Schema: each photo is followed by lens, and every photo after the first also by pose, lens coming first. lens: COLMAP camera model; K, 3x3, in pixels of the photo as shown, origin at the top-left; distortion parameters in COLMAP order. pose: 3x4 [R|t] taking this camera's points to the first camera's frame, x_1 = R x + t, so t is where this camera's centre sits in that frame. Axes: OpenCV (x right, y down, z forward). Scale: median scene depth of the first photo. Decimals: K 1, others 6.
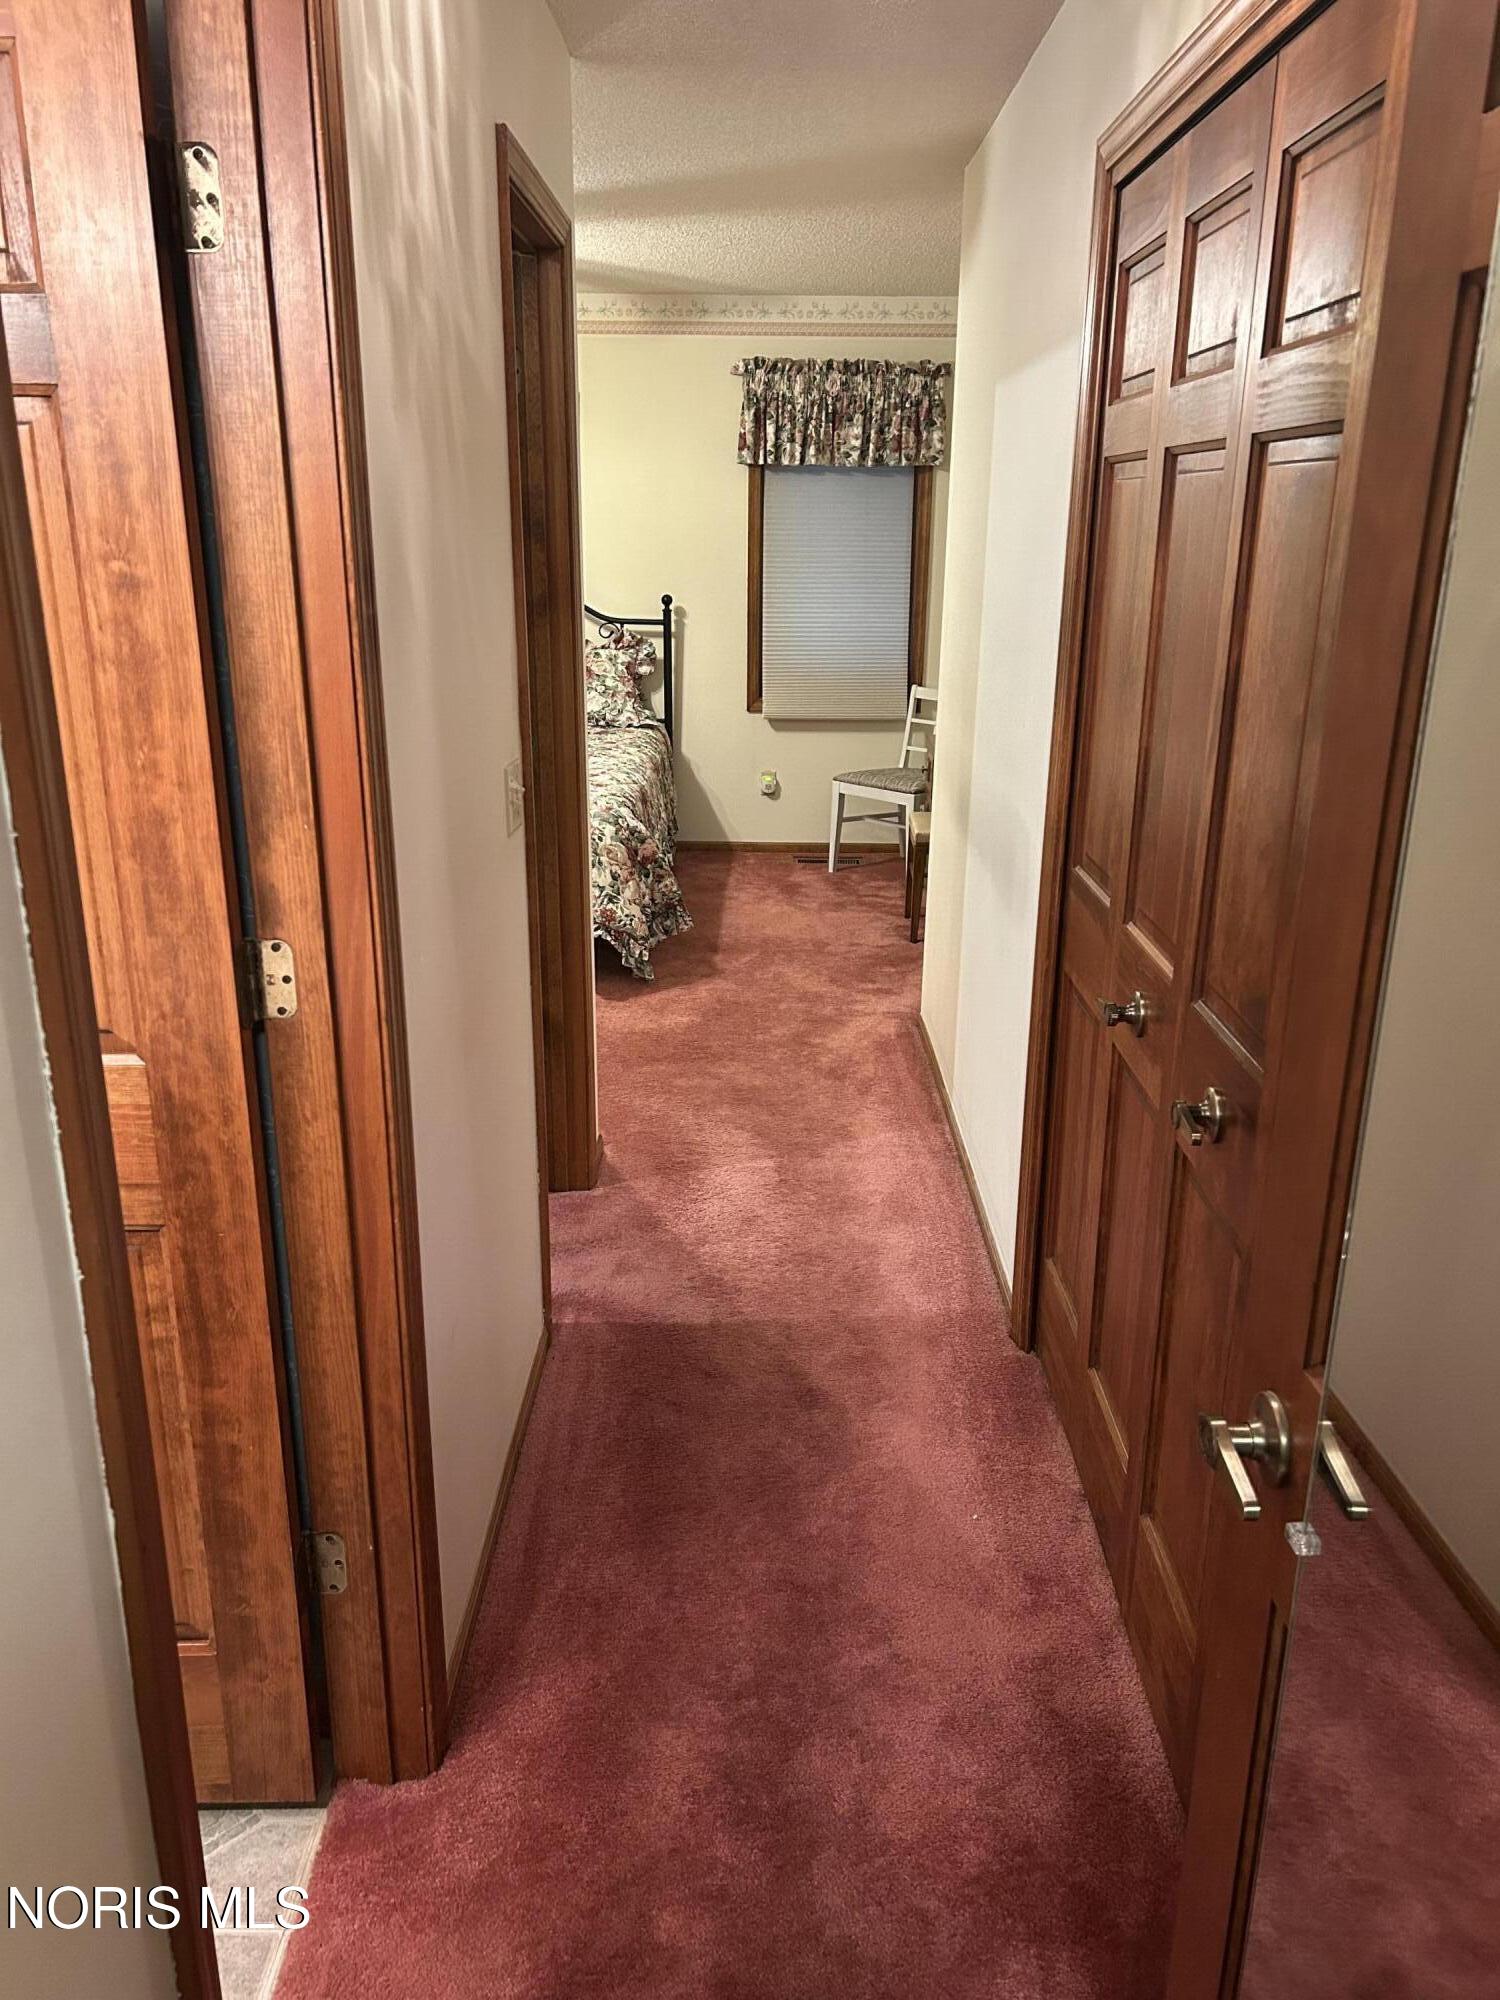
lens RADIAL K [[1501.2, 0, 745.7], [0, 1501.2, 999.3], [0, 0, 1]] dist [0.046280, 0.001160]
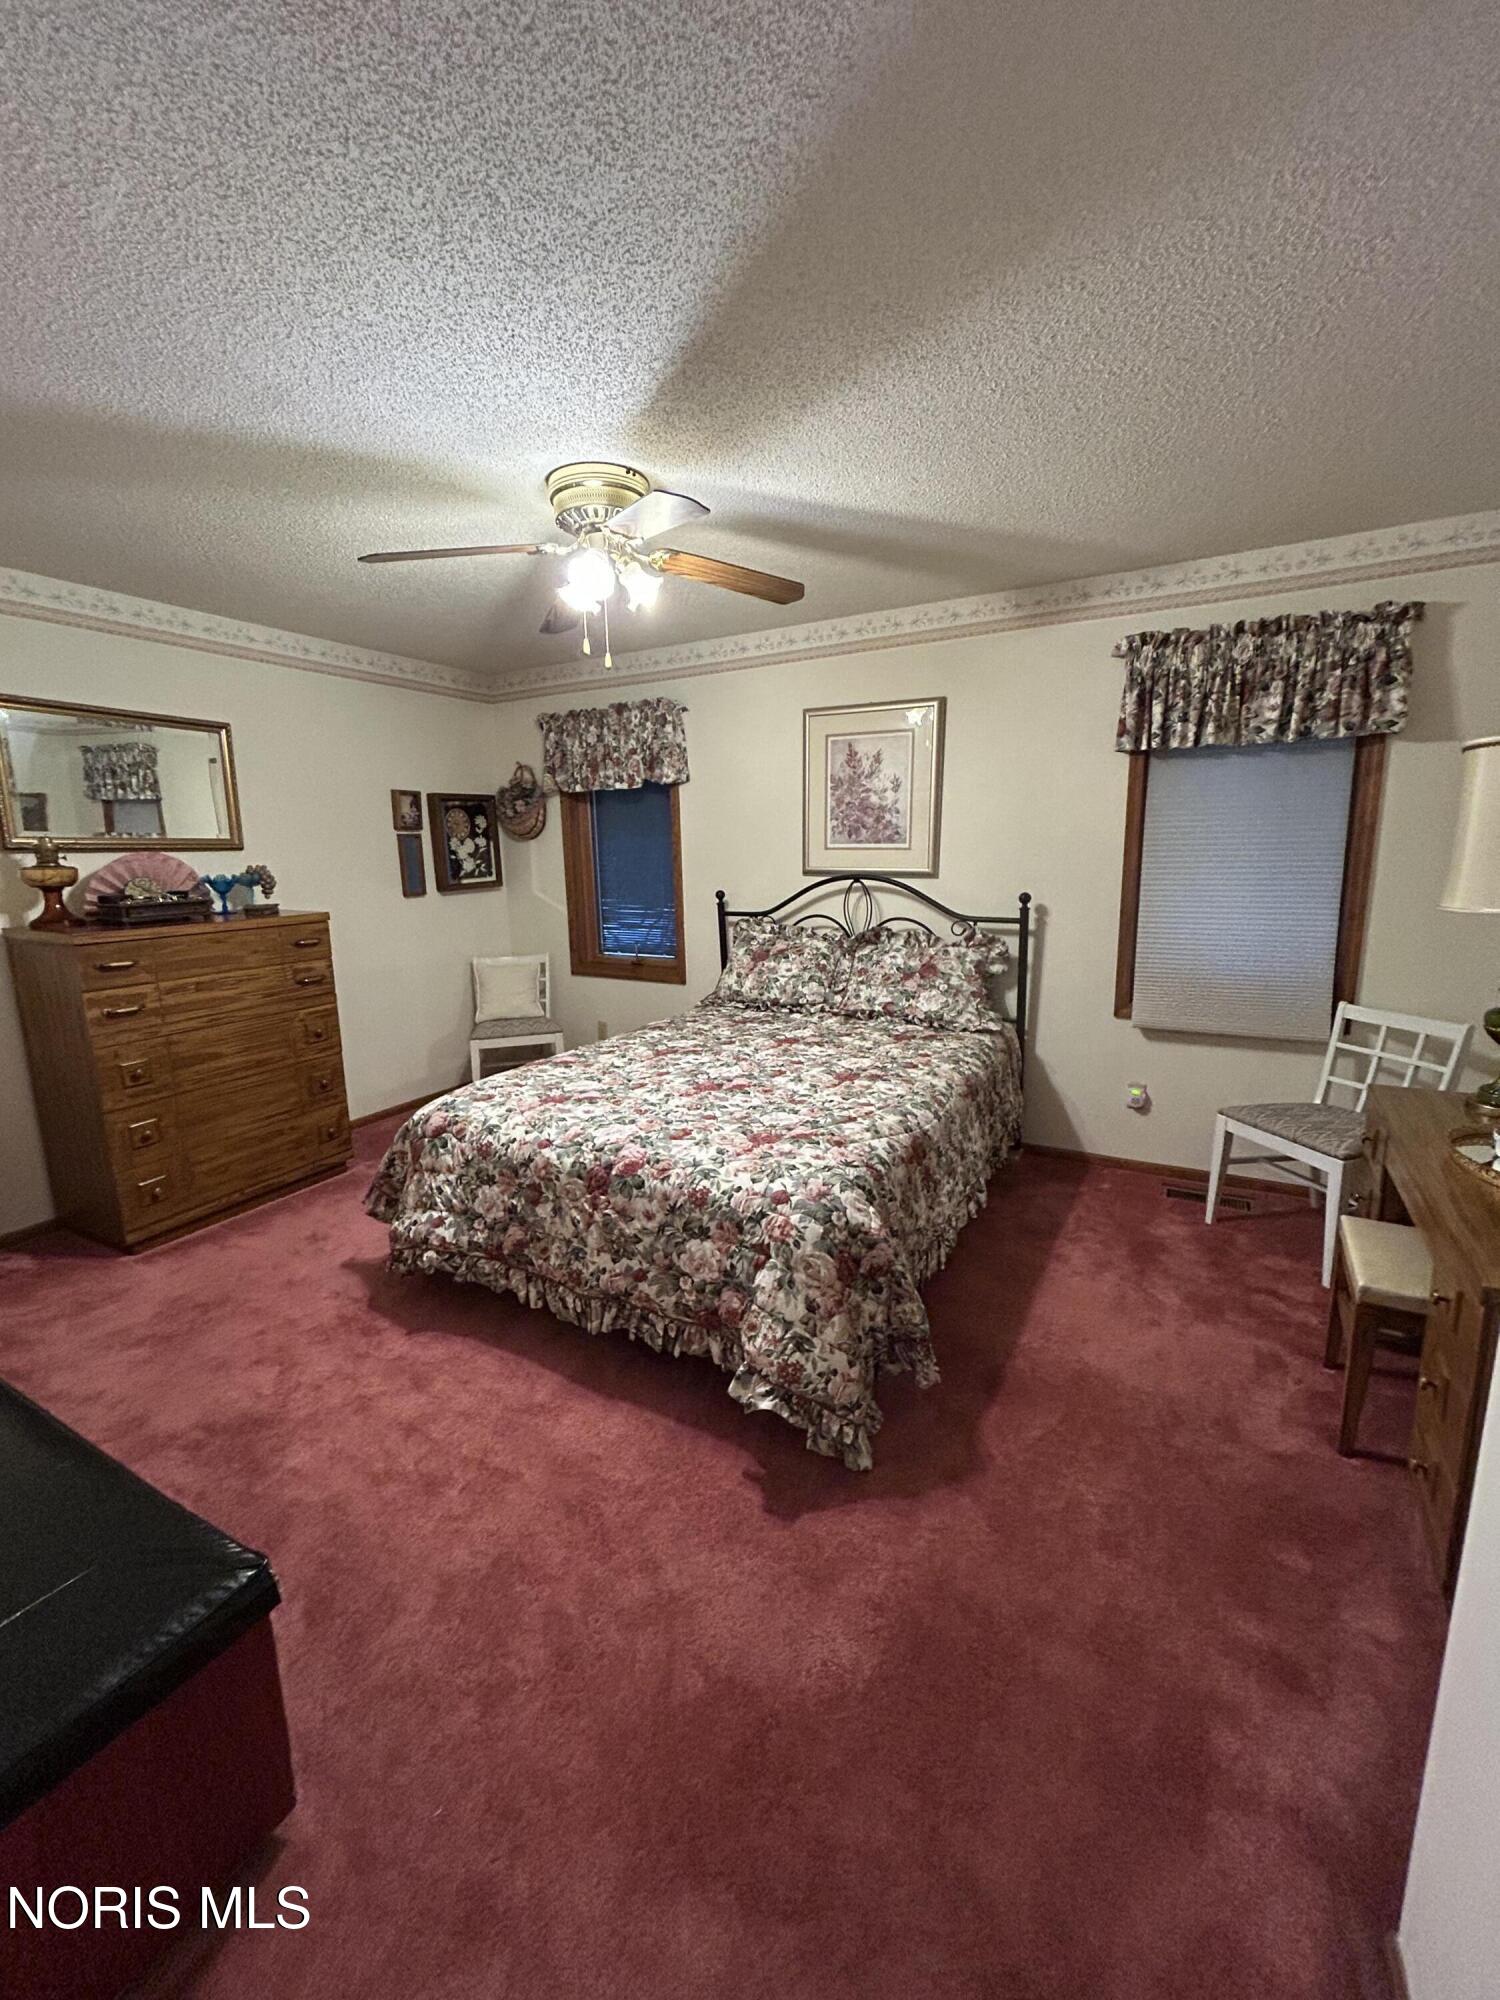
lens RADIAL K [[805.7, 0, 764.4], [0, 805.7, 986.7], [0, 0, 1]] dist [0.011876, 0.000250]
pose [[0.884834, 0.057349, -0.462363, 0.040847], [-0.121105, 0.986594, -0.109388, -0.140216], [0.449891, 0.152785, 0.879918, 0.509176]]
